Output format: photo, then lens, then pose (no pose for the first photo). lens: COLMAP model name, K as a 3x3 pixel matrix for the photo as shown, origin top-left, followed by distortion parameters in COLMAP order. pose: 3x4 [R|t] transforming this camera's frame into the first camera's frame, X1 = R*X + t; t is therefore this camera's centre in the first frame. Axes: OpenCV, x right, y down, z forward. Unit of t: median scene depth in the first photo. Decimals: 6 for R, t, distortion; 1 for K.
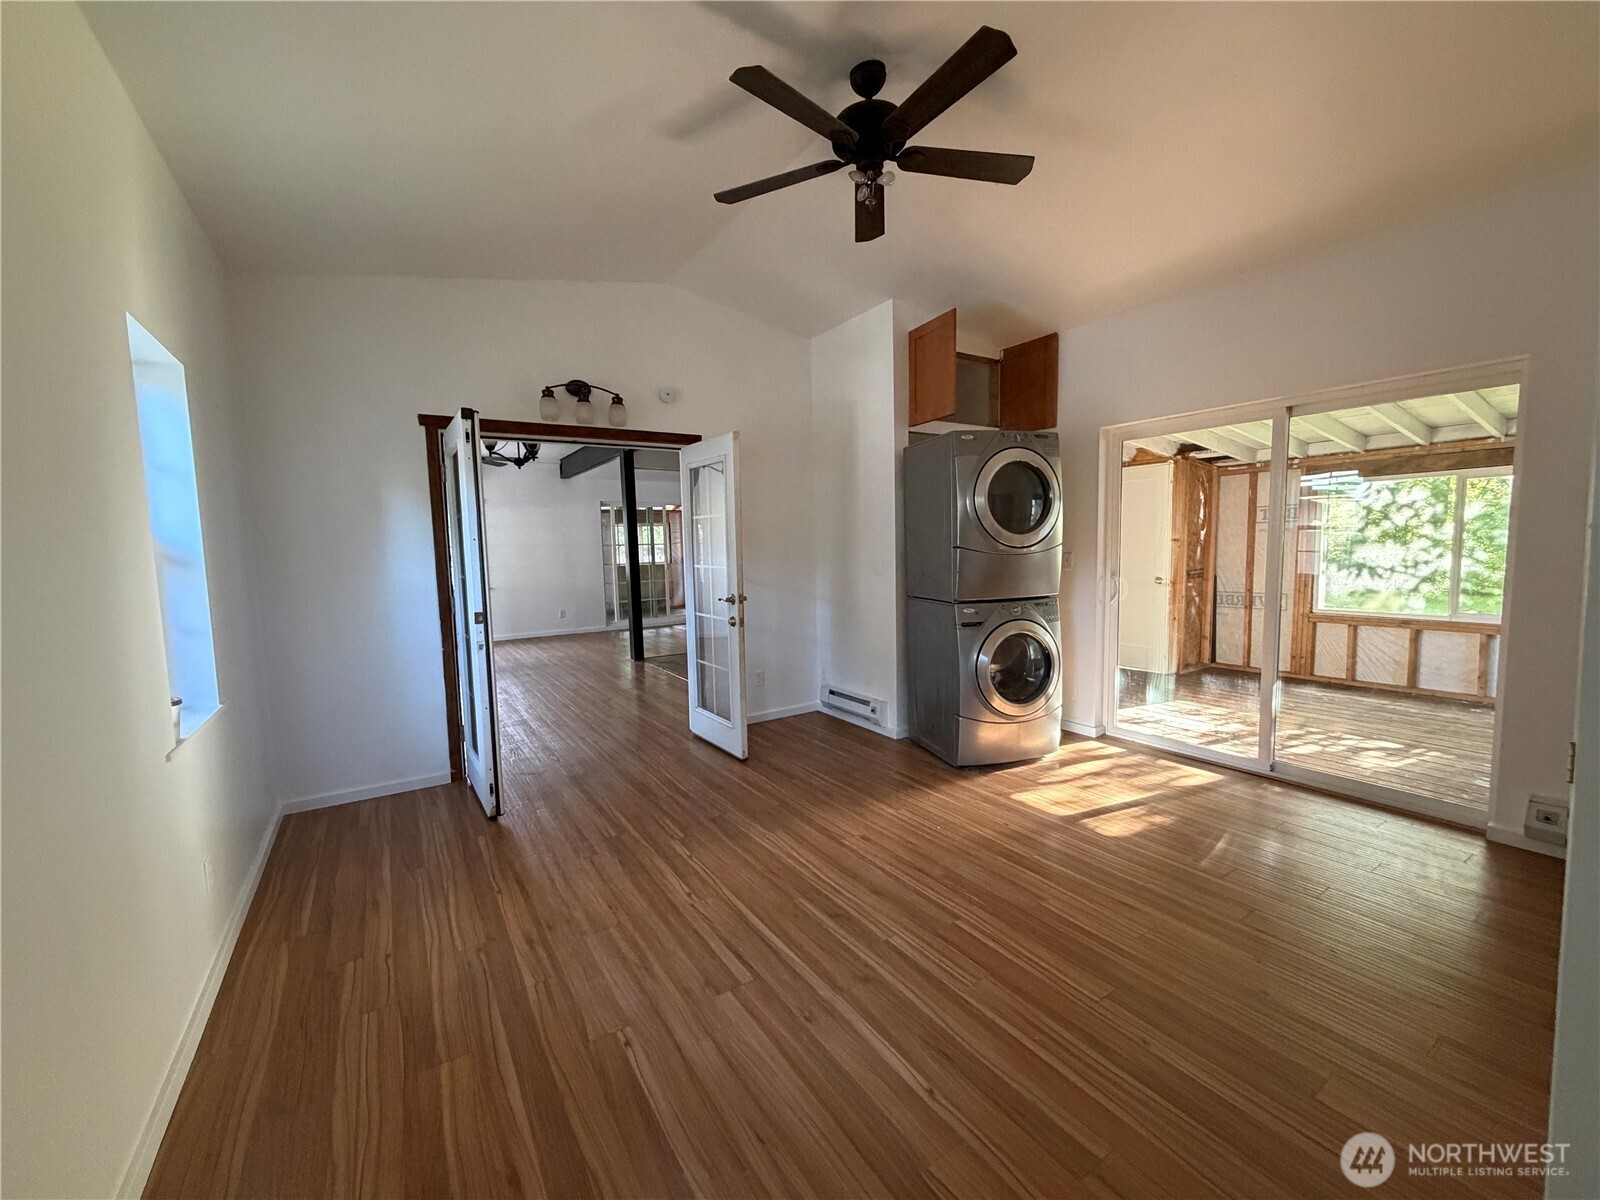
lens RADIAL K [[640.5, 0, 798.6], [0, 640.5, 602.9], [0, 0, 1]] dist [-0.000531, 0.000648]
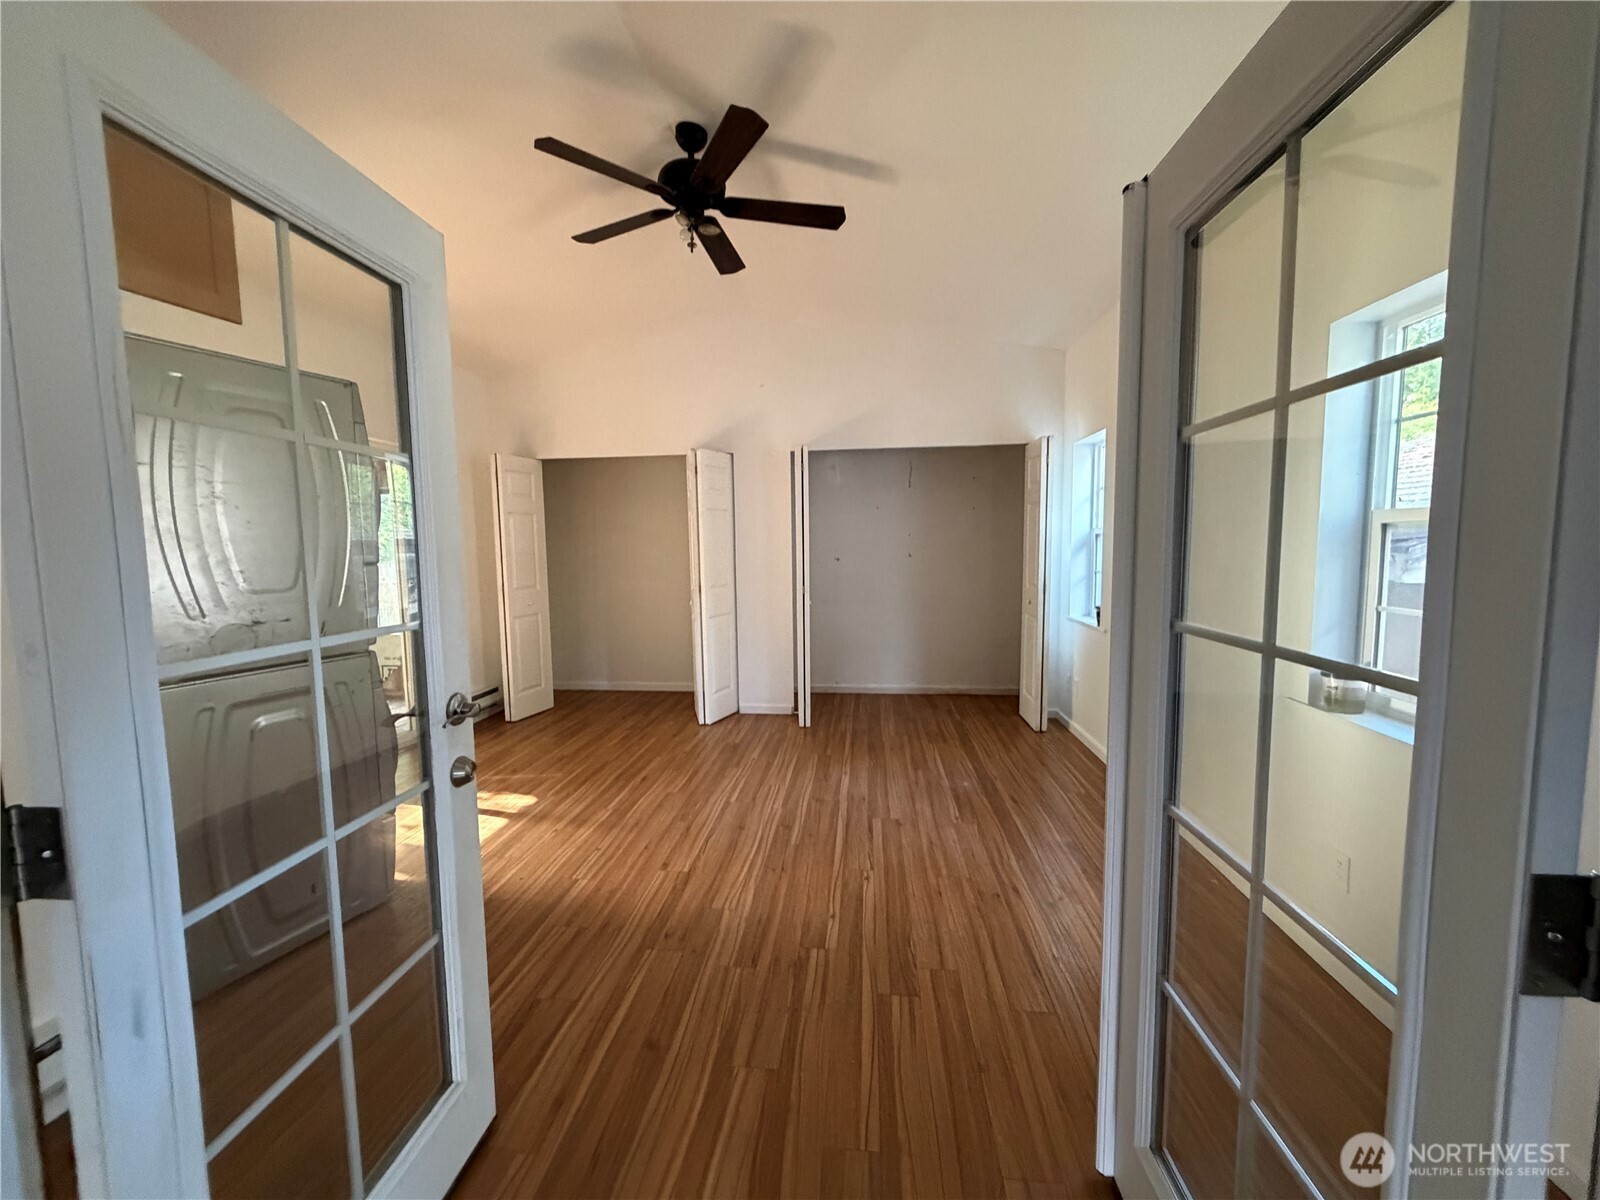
lens RADIAL K [[640.5, 0, 805.4], [0, 640.5, 593.4], [0, 0, 1]] dist [-0.000531, 0.000648]
pose [[-0.780694, -0.016304, 0.624701, -0.782646], [0.090014, 0.986301, 0.138233, -0.163379], [-0.618396, 0.164149, -0.768532, 1.901339]]
